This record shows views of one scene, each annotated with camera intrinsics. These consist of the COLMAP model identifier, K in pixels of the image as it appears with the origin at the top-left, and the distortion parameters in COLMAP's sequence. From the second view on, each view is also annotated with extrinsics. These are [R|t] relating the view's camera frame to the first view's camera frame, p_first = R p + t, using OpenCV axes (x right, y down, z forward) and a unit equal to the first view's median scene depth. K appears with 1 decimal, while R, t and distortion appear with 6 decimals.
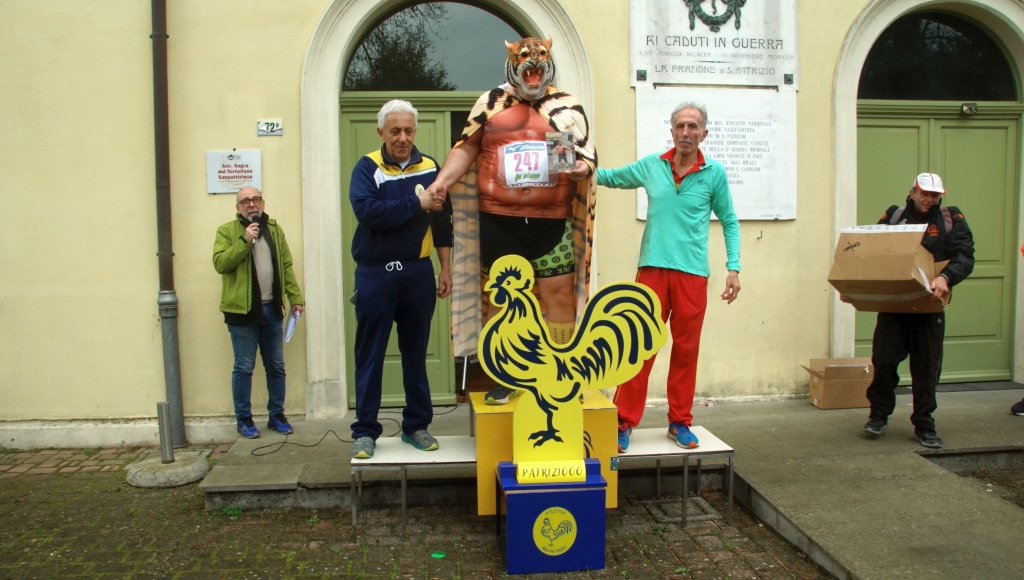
lens RADIAL K [[807.8, 0, 506.8], [0, 807.8, 305.1], [0, 0, 1]] dist [-0.170516, 0.171204]
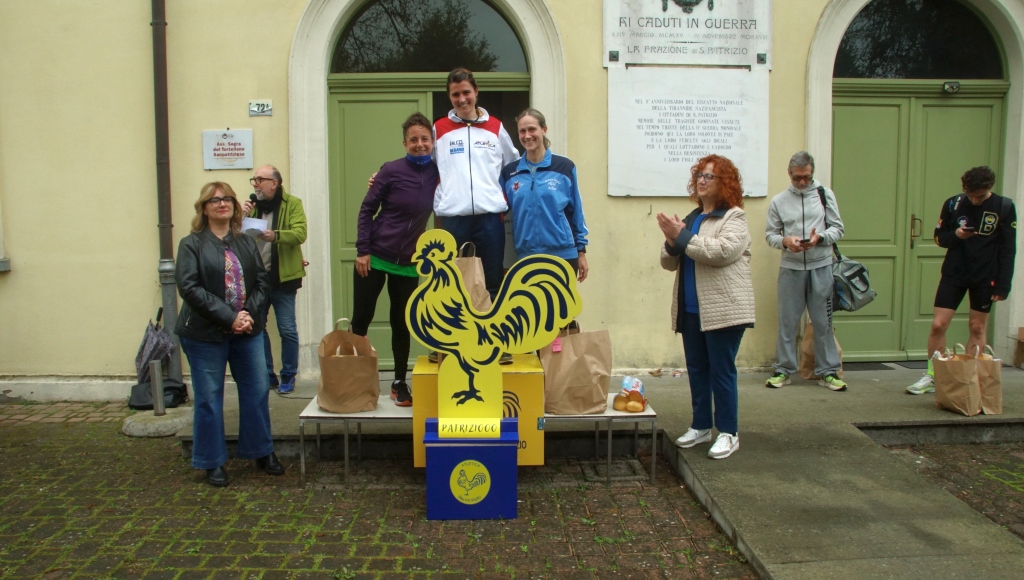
lens RADIAL K [[805.5, 0, 505.9], [0, 805.5, 303.7], [0, 0, 1]] dist [-0.171425, 0.169340]
pose [[0.997514, 0.015698, -0.068698, 0.132899], [-0.013427, 0.999352, 0.033397, 0.000807], [0.069178, -0.032392, 0.997078, -0.061220]]
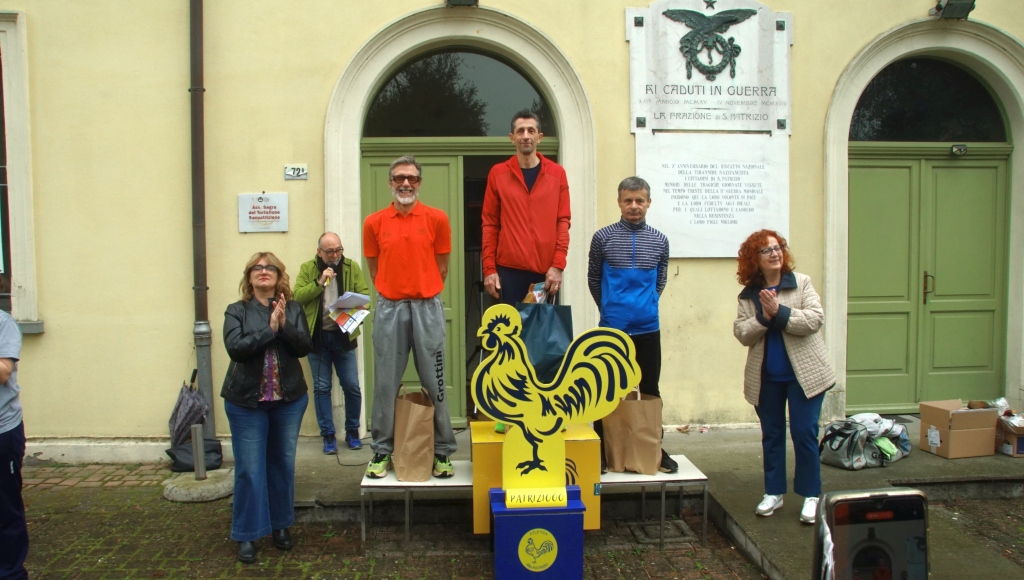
lens RADIAL K [[807.6, 0, 505.0], [0, 807.6, 304.3], [0, 0, 1]] dist [-0.172435, 0.173981]
pose [[0.999007, 0.006774, -0.044039, 0.045186], [-0.007455, 0.999855, -0.015311, -0.033558], [0.043929, 0.015624, 0.998912, -0.095181]]
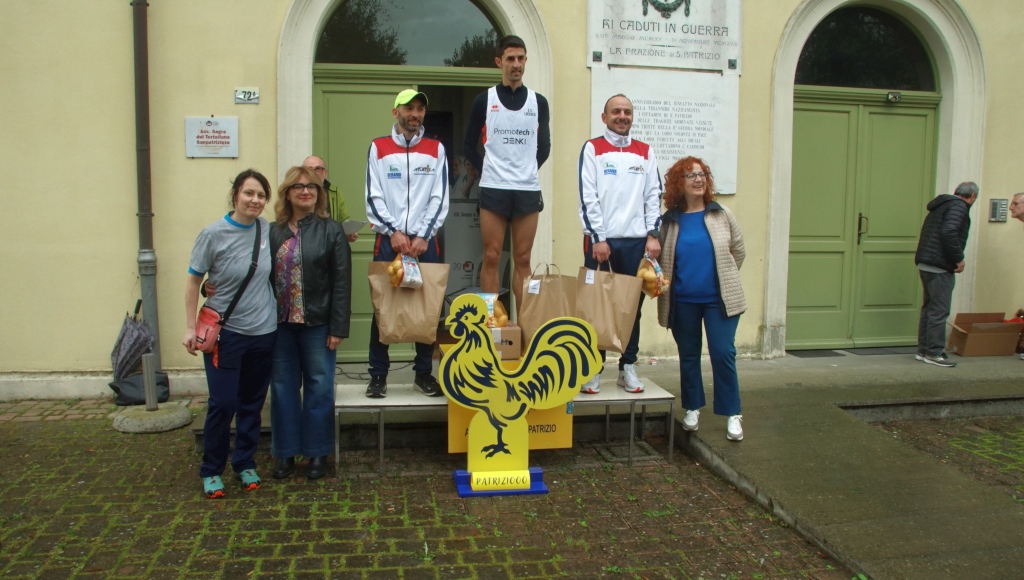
lens RADIAL K [[809.5, 0, 508.5], [0, 809.5, 304.5], [0, 0, 1]] dist [-0.165856, 0.168537]
pose [[0.997294, 0.013289, 0.072306, -0.029828], [-0.016015, 0.999178, 0.037250, 0.009872], [-0.071751, -0.038307, 0.996687, -0.099435]]
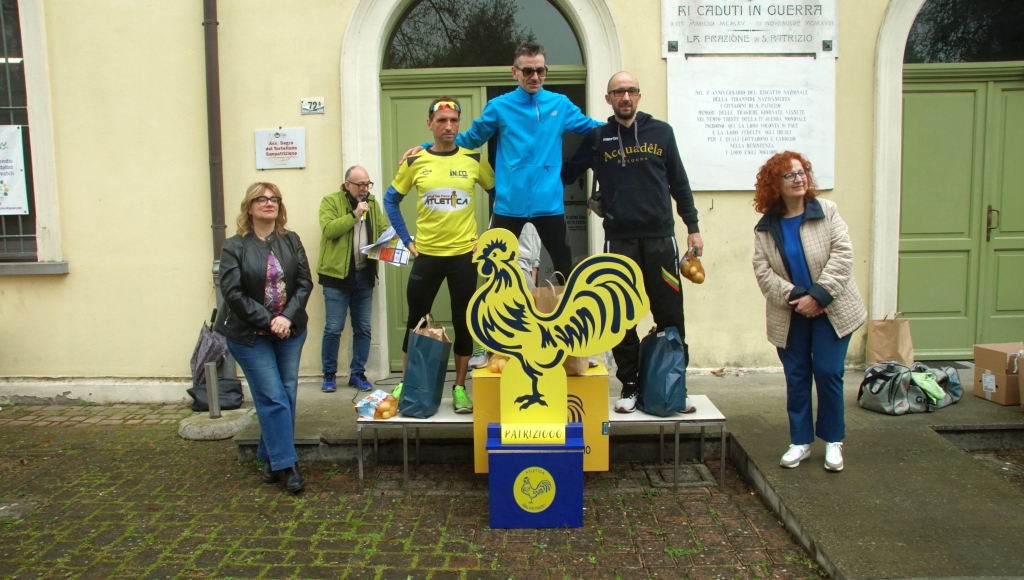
lens RADIAL K [[806.7, 0, 506.3], [0, 806.7, 304.4], [0, 0, 1]] dist [-0.168932, 0.169714]
pose [[0.991855, 0.009406, -0.127025, 0.114525], [-0.004262, 0.999162, 0.040701, -0.004062], [0.127301, -0.039828, 0.991064, -0.035456]]
